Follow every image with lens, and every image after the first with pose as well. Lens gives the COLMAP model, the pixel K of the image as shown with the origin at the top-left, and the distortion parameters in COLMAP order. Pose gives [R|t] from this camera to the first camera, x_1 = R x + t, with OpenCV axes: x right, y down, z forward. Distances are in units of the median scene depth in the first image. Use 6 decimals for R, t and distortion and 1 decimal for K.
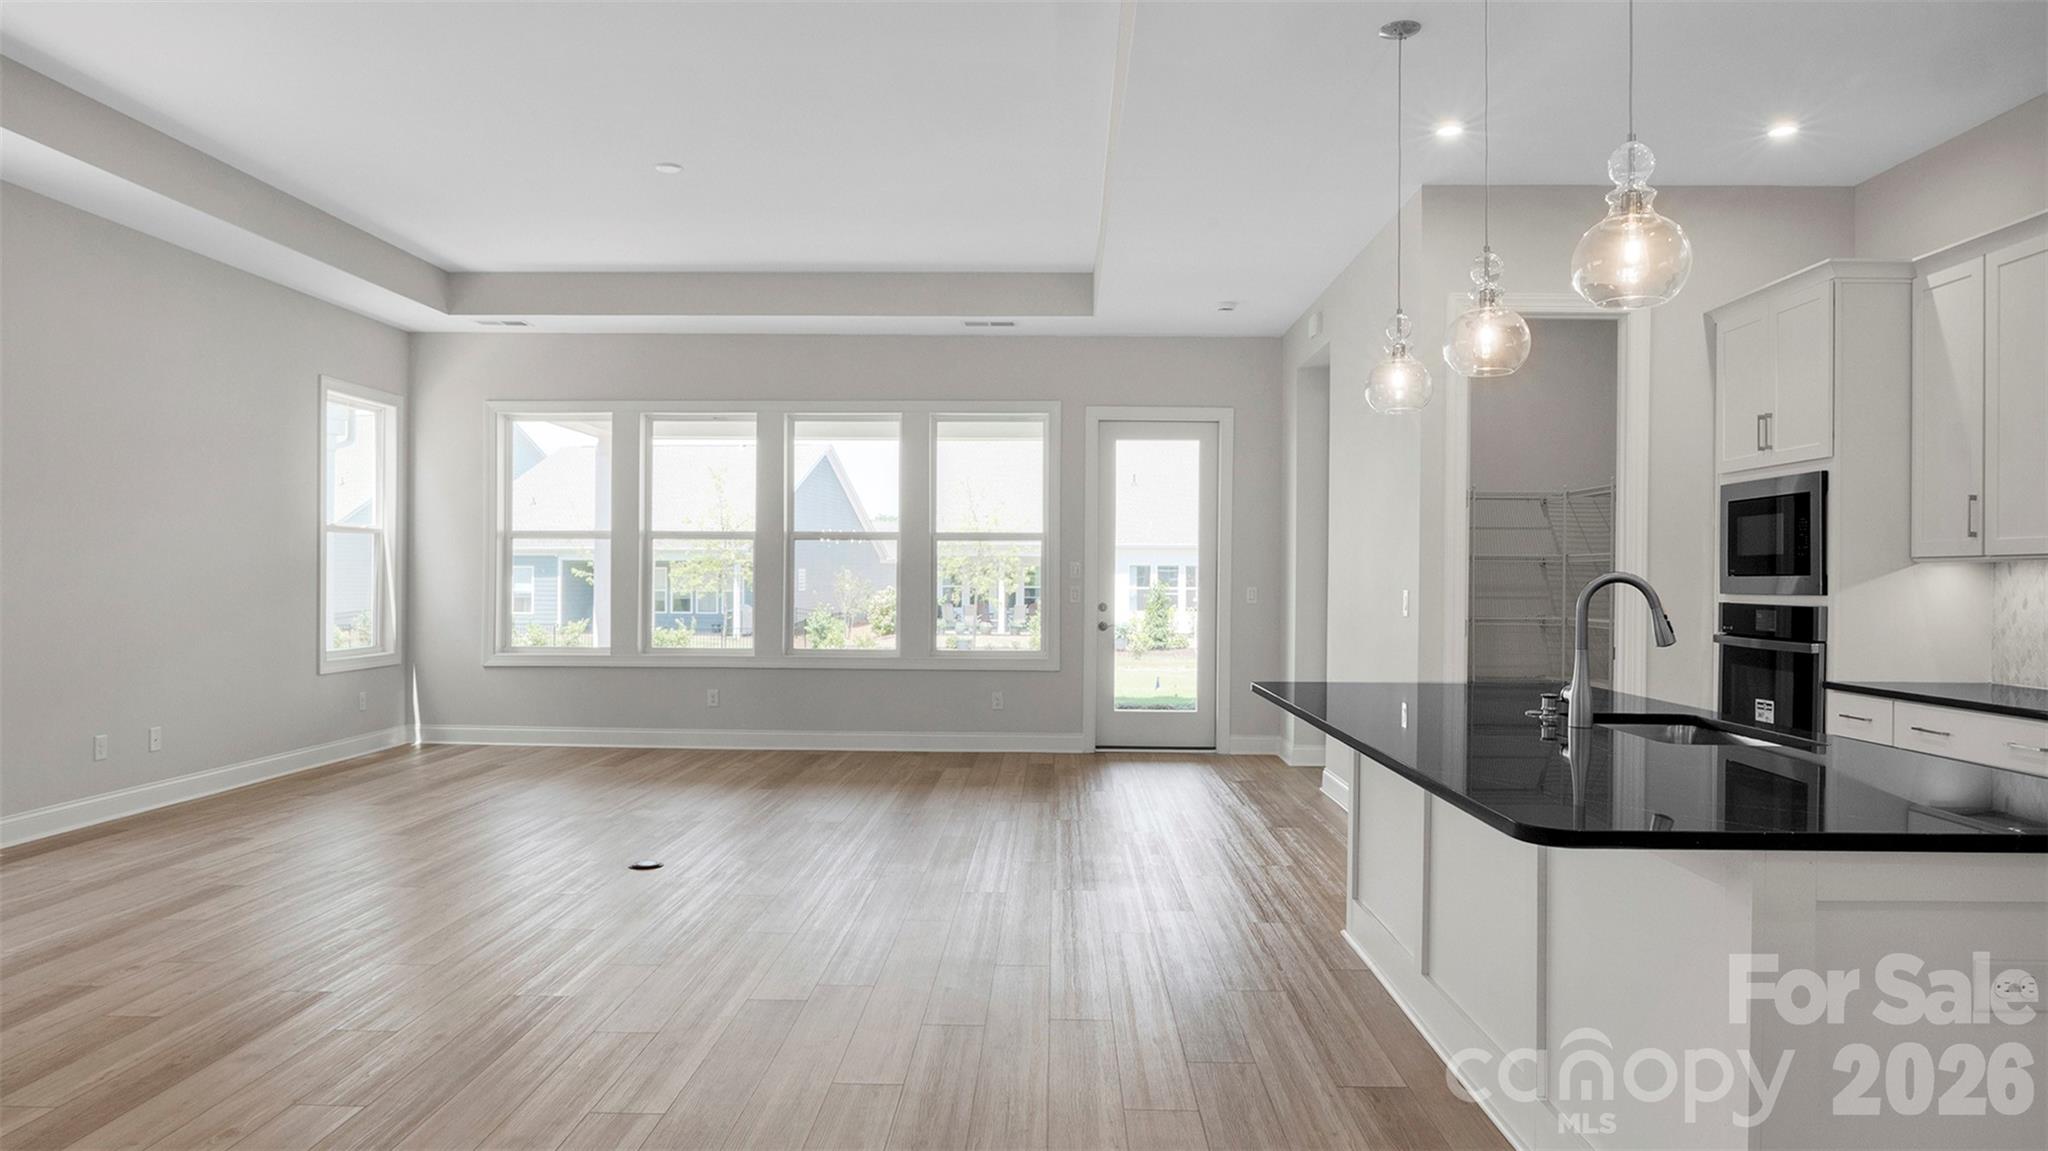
lens RADIAL K [[1268.0, 0, 1024.0], [0, 1268.0, 575.5], [0, 0, 1]] dist [-0.024443, 0.000751]
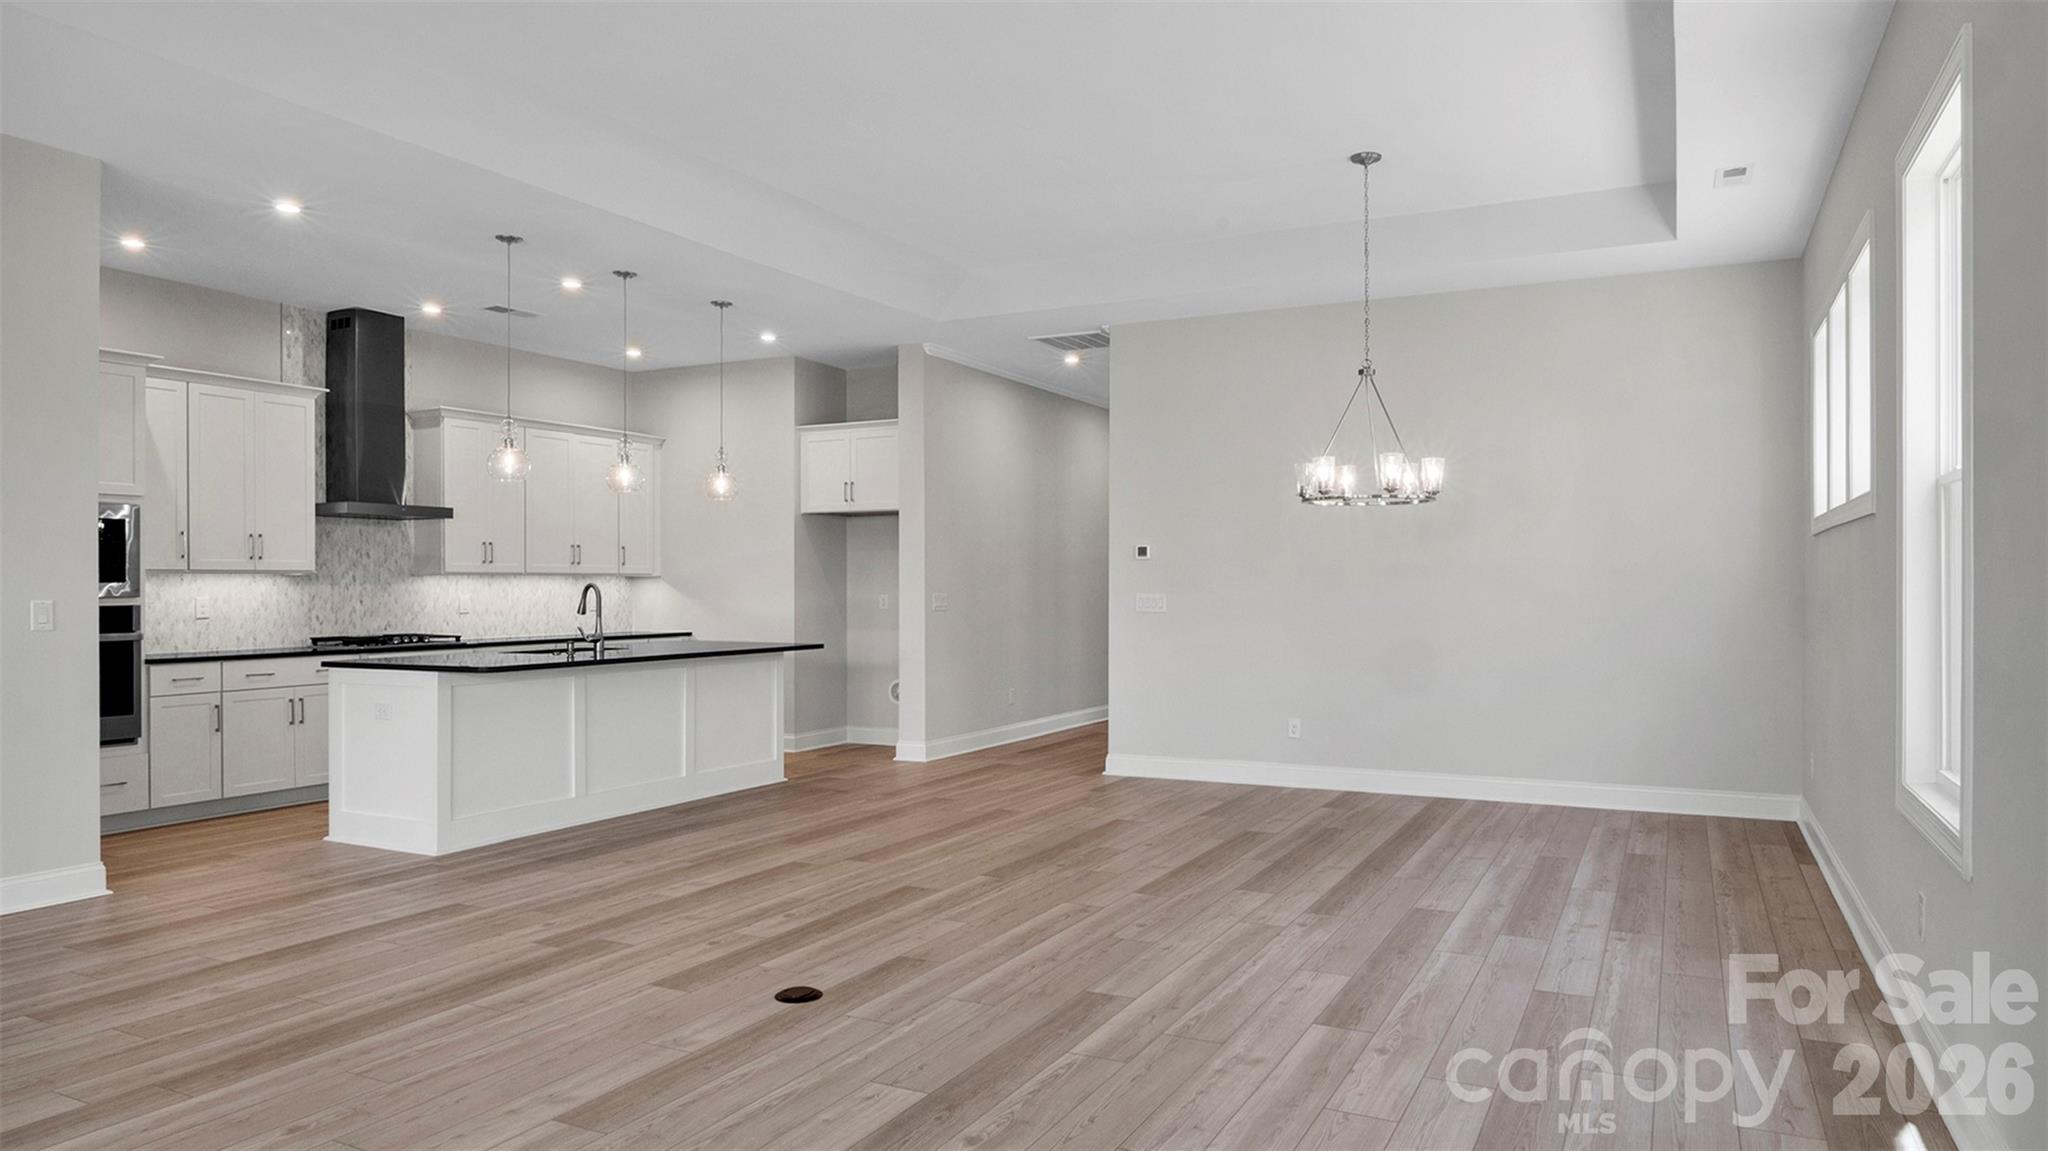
lens RADIAL K [[1310.5, 0, 1024.0], [0, 1310.5, 575.5], [0, 0, 1]] dist [-0.004880, -0.000193]
pose [[-0.896555, -0.002196, 0.442928, -0.779802], [-0.004127, 0.999986, -0.003396, -0.006112], [-0.442914, -0.004872, -0.896551, 1.691543]]
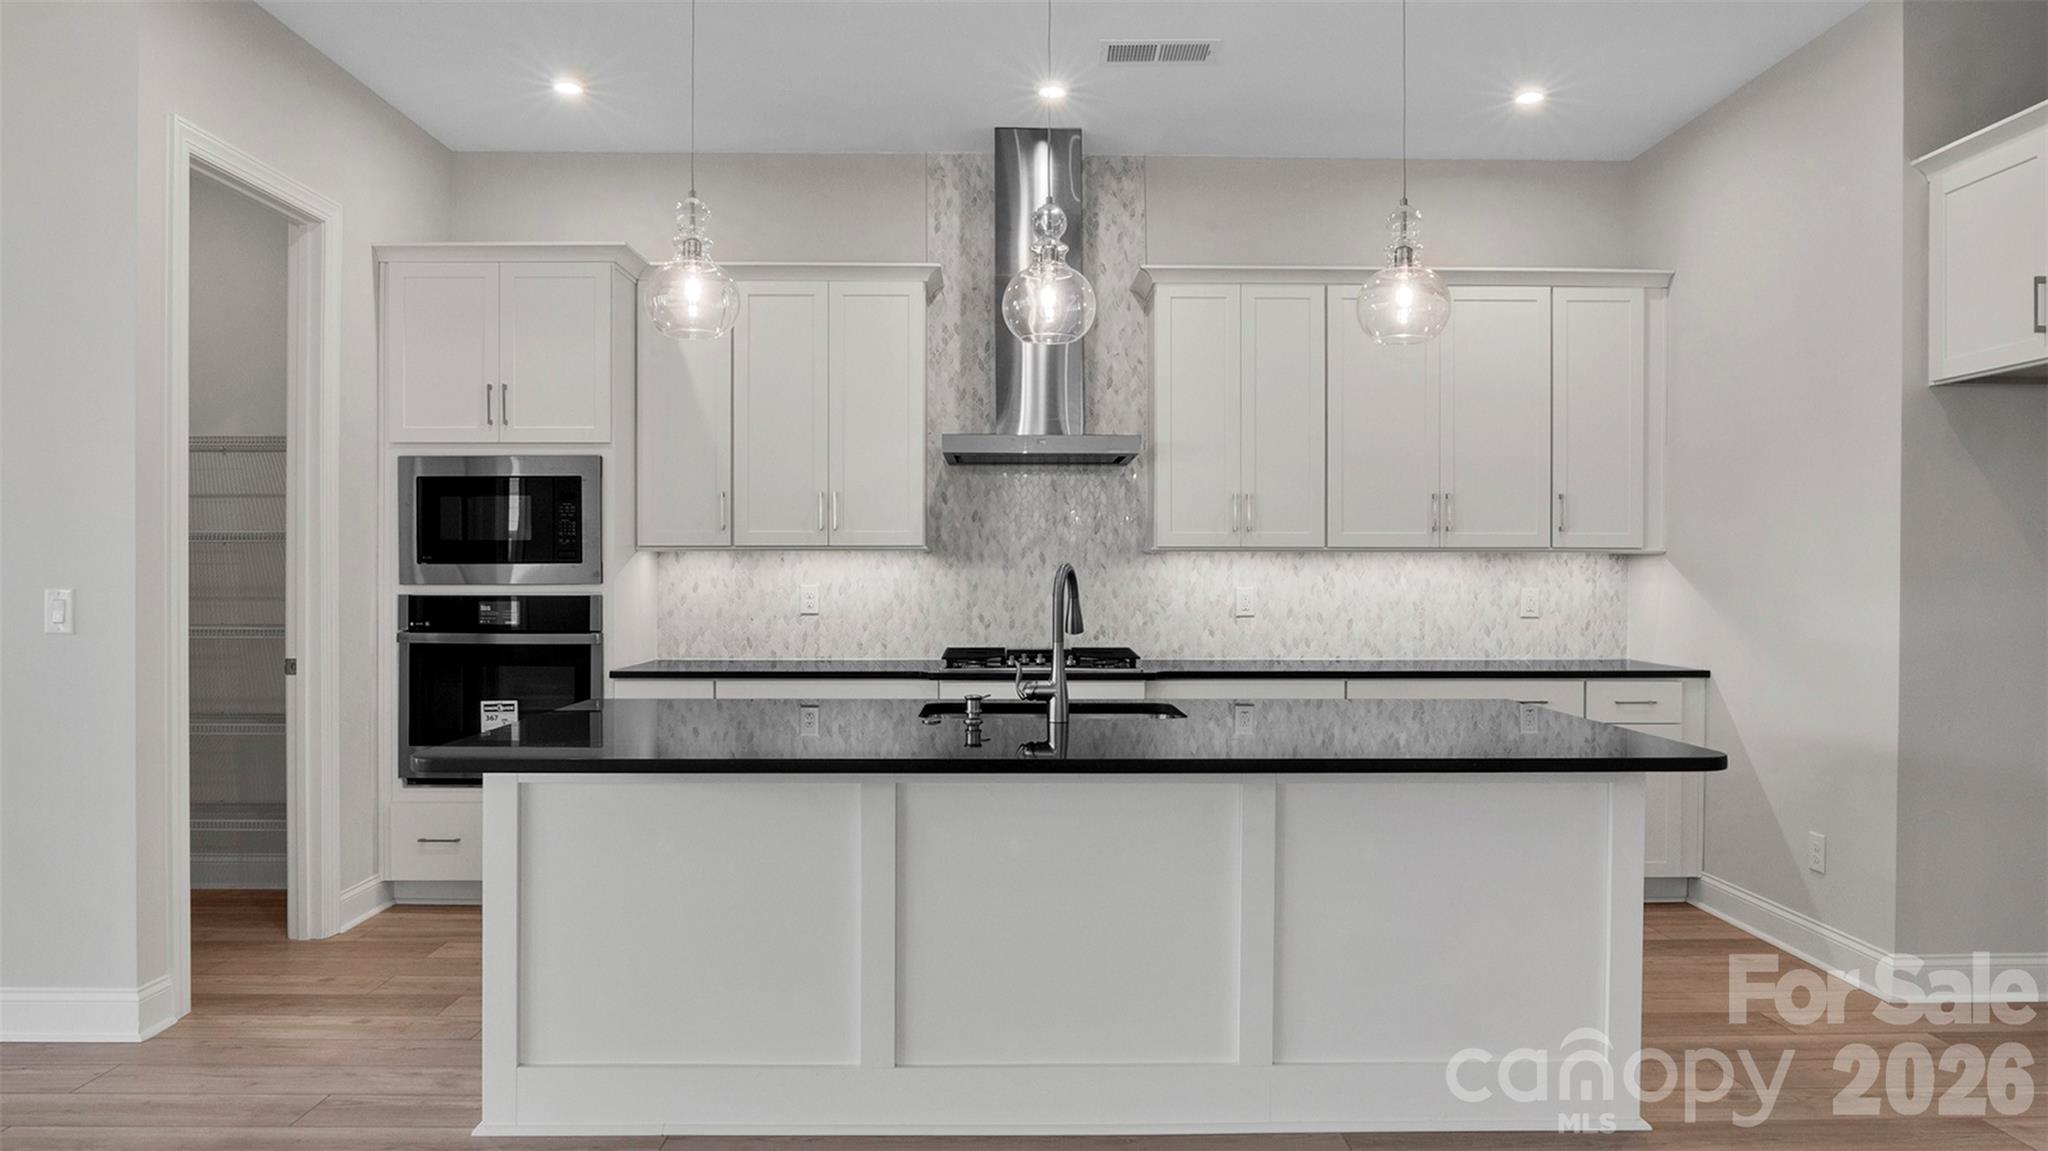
lens RADIAL K [[1268.0, 0, 1024.0], [0, 1268.0, 575.5], [0, 0, 1]] dist [-0.024443, 0.000751]
pose [[-0.031011, -0.012278, 0.999444, -0.326500], [-0.001868, 0.999924, 0.012226, -0.003000], [-0.999517, -0.001488, -0.031031, 0.642721]]
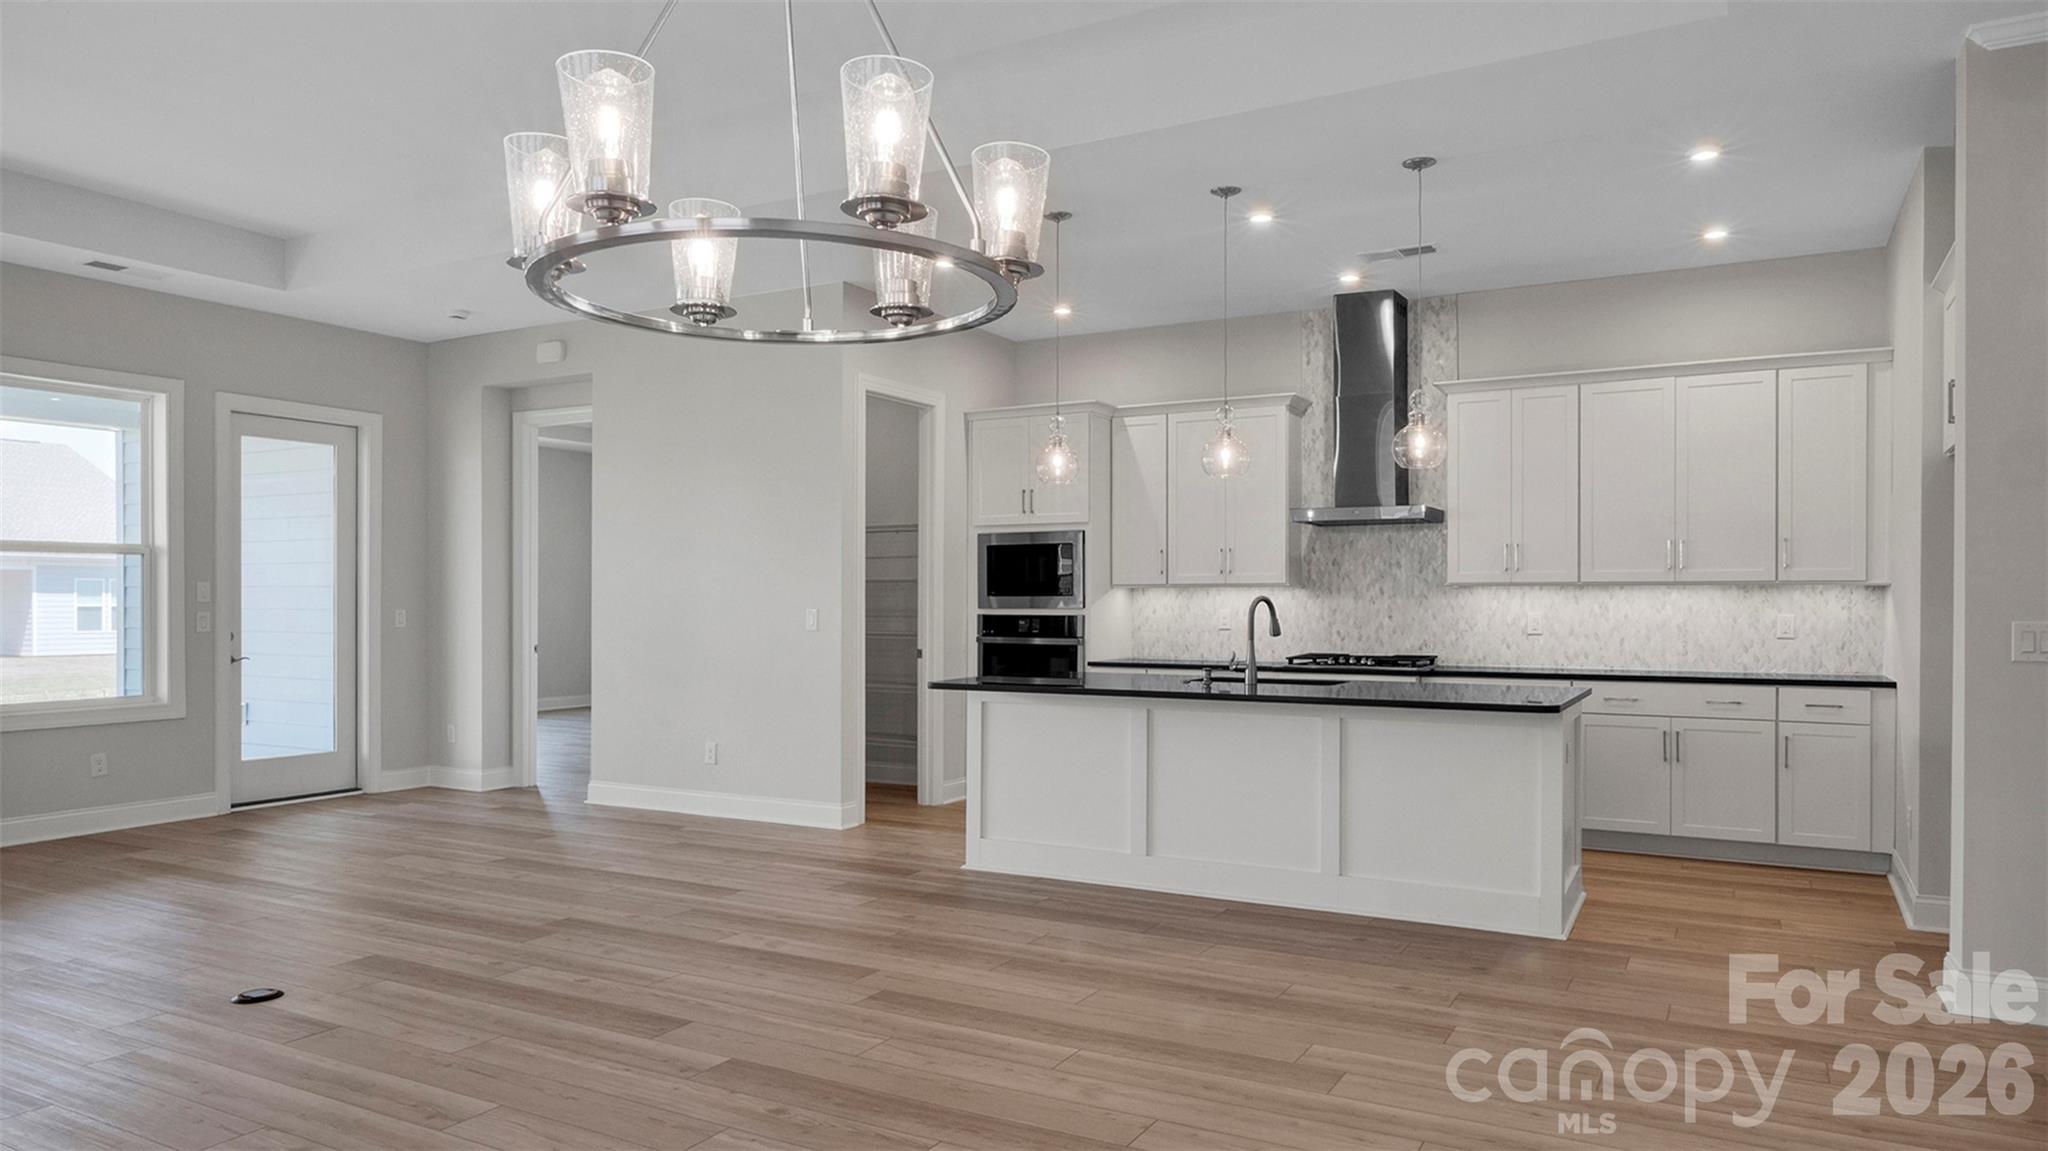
lens RADIAL K [[1306.2, 0, 1028.1], [0, 1306.2, 605.6], [0, 0, 1]] dist [-0.002388, 0.000741]
pose [[0.470440, -0.010906, 0.882365, -0.795461], [0.002829, 0.999937, 0.010851, -0.005442], [-0.882427, -0.002608, 0.470441, 0.254348]]
